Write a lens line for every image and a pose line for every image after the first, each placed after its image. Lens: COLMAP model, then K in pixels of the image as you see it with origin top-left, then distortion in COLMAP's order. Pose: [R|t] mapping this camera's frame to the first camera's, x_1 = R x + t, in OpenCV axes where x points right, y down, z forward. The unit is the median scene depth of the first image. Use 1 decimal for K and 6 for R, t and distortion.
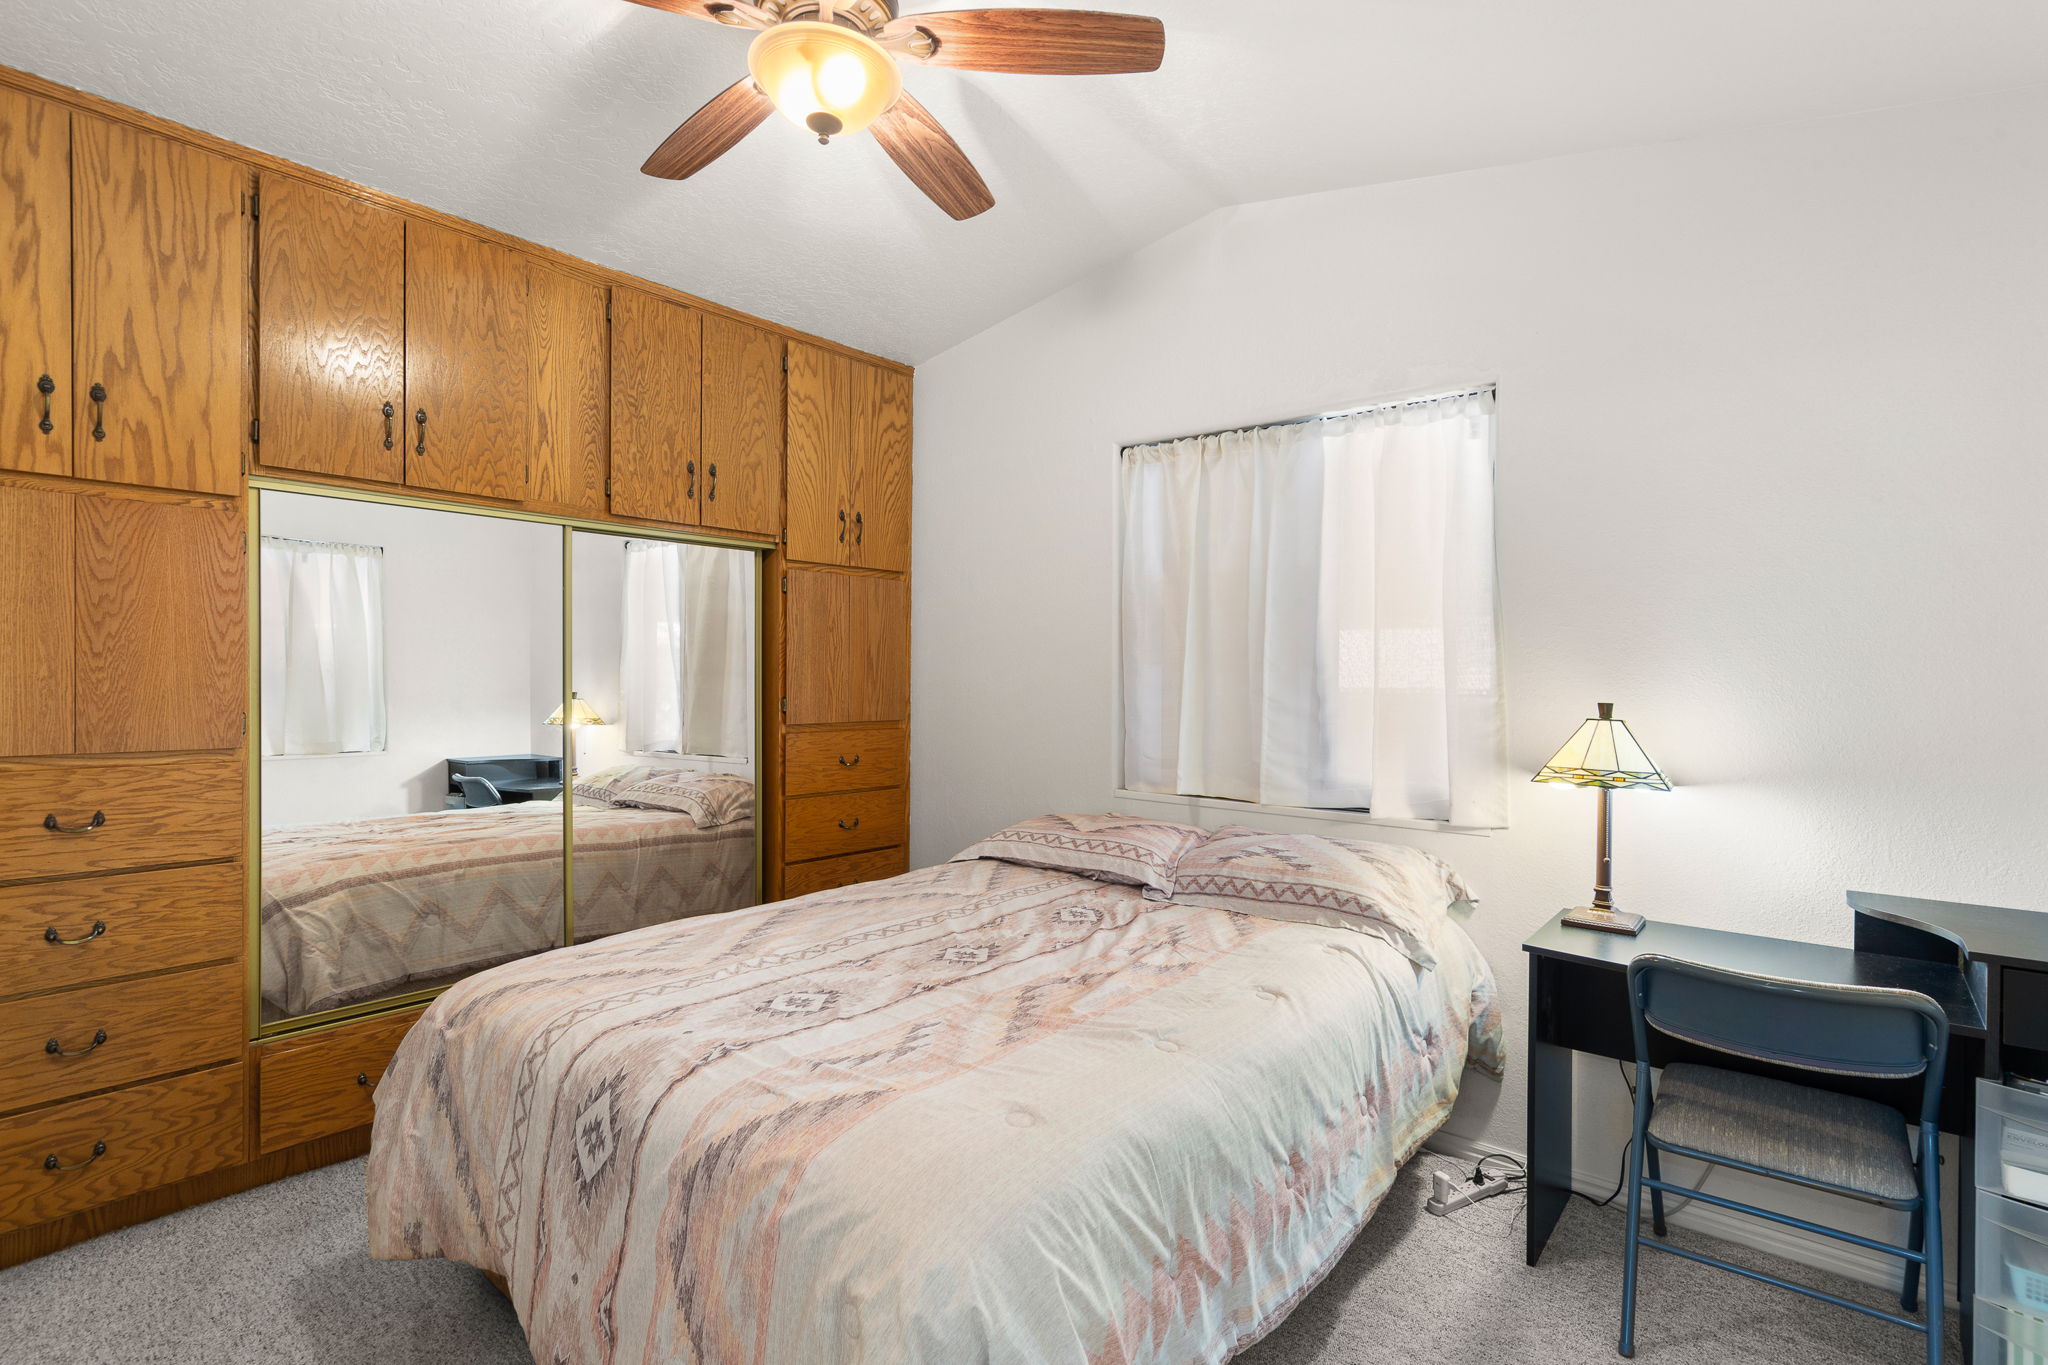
lens RADIAL K [[1049.0, 0, 1024.0], [0, 1049.0, 682.5], [0, 0, 1]] dist [0.002241, 0.000087]
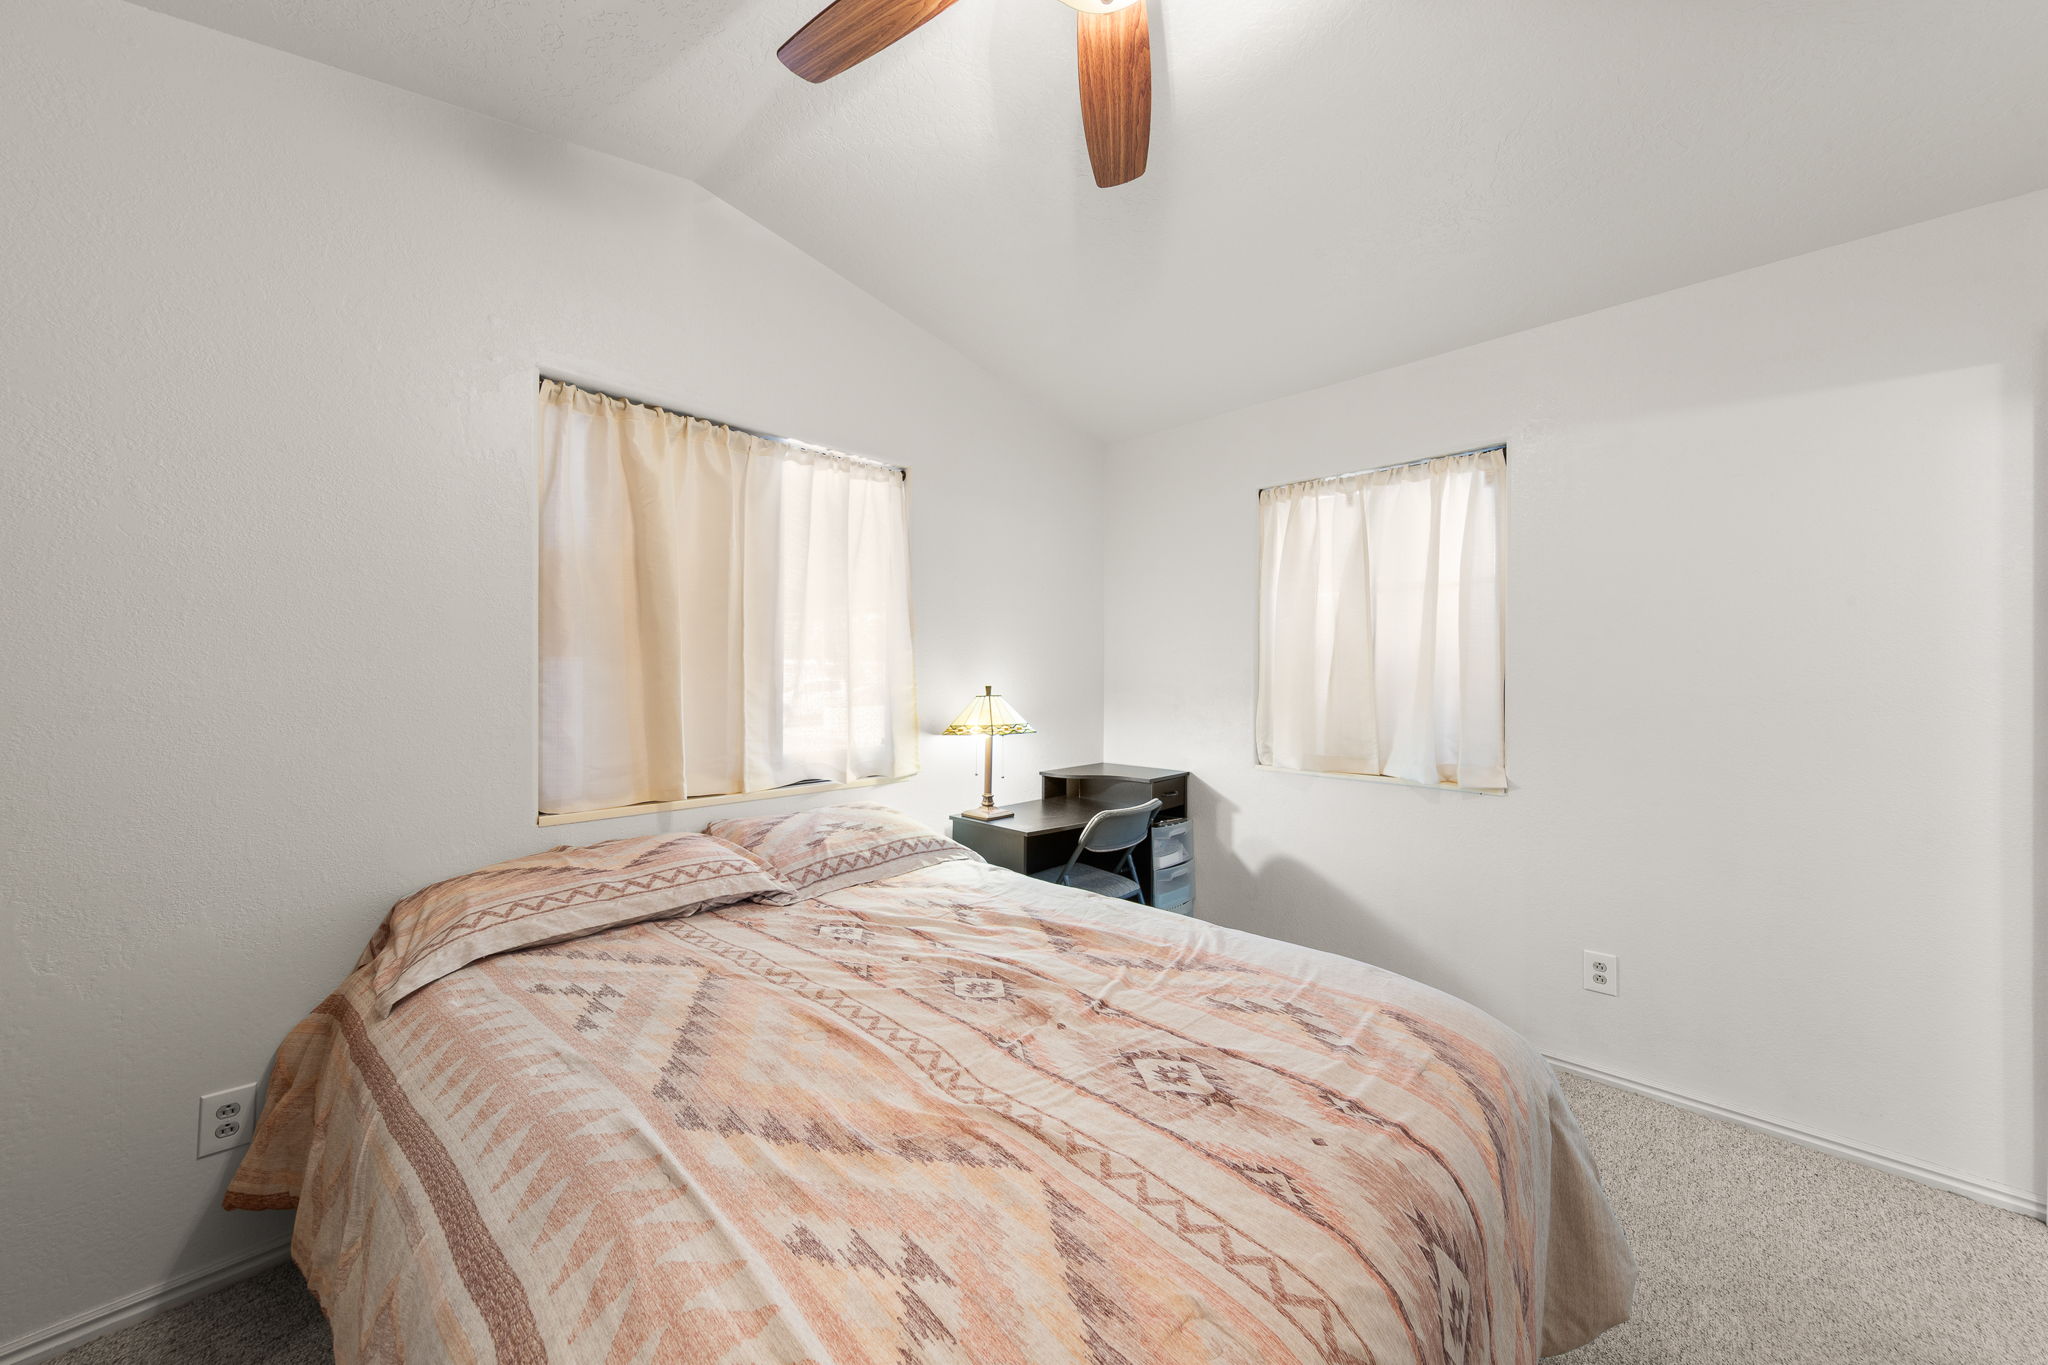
lens RADIAL K [[746.3, 0, 1026.9], [0, 746.3, 673.7], [0, 0, 1]] dist [0.000668, -0.000022]
pose [[0.030892, -0.007594, 0.999494, -0.653082], [0.004859, 0.999960, 0.007447, -0.009113], [-0.999511, 0.004627, 0.030928, 0.899644]]
